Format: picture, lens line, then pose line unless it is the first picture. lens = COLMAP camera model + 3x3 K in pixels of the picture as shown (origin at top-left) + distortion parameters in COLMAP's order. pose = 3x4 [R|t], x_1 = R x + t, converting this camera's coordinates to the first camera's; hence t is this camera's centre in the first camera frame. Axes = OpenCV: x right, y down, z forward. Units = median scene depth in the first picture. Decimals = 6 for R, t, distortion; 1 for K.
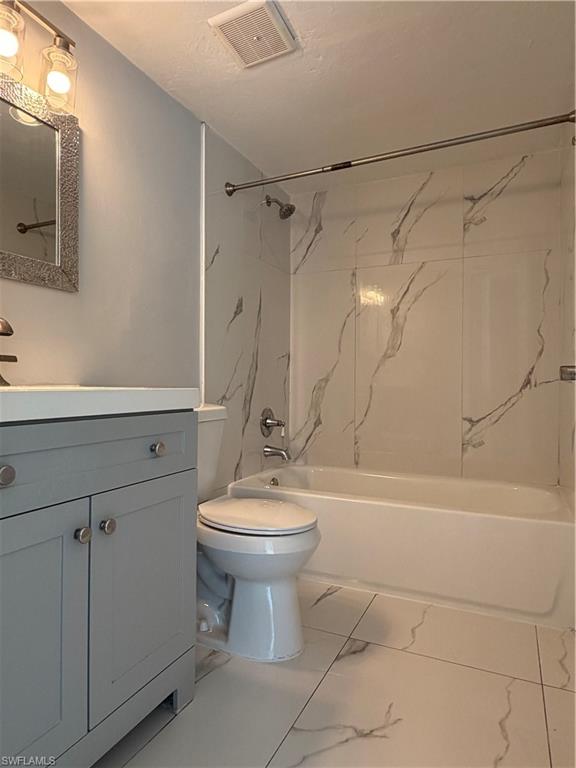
lens RADIAL K [[466.2, 0, 288.5], [0, 466.2, 384.7], [0, 0, 1]] dist [0.001230, 0.000118]
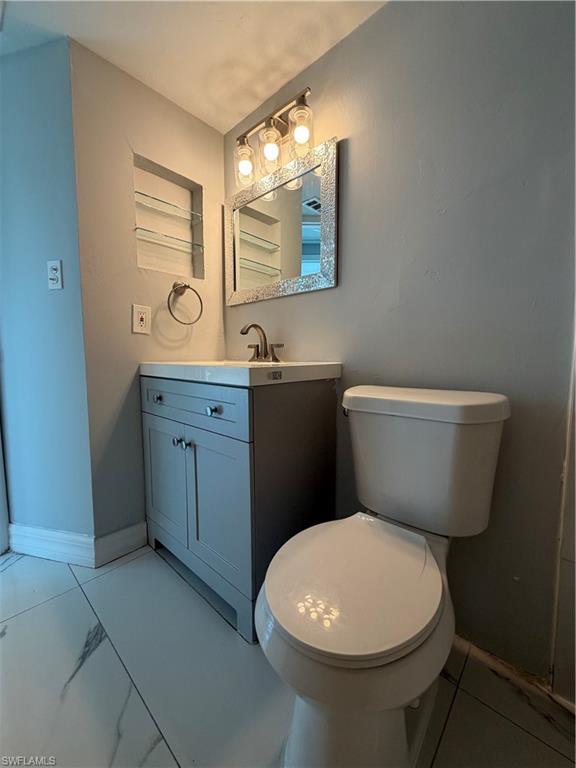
lens RADIAL K [[304.4, 0, 290.8], [0, 304.4, 379.6], [0, 0, 1]] dist [0.000563, 0.000209]
pose [[-0.274249, 0.067372, -0.959296, 0.456831], [-0.003281, 0.997472, 0.070992, -0.011898], [0.961653, 0.022617, -0.273334, 1.360440]]
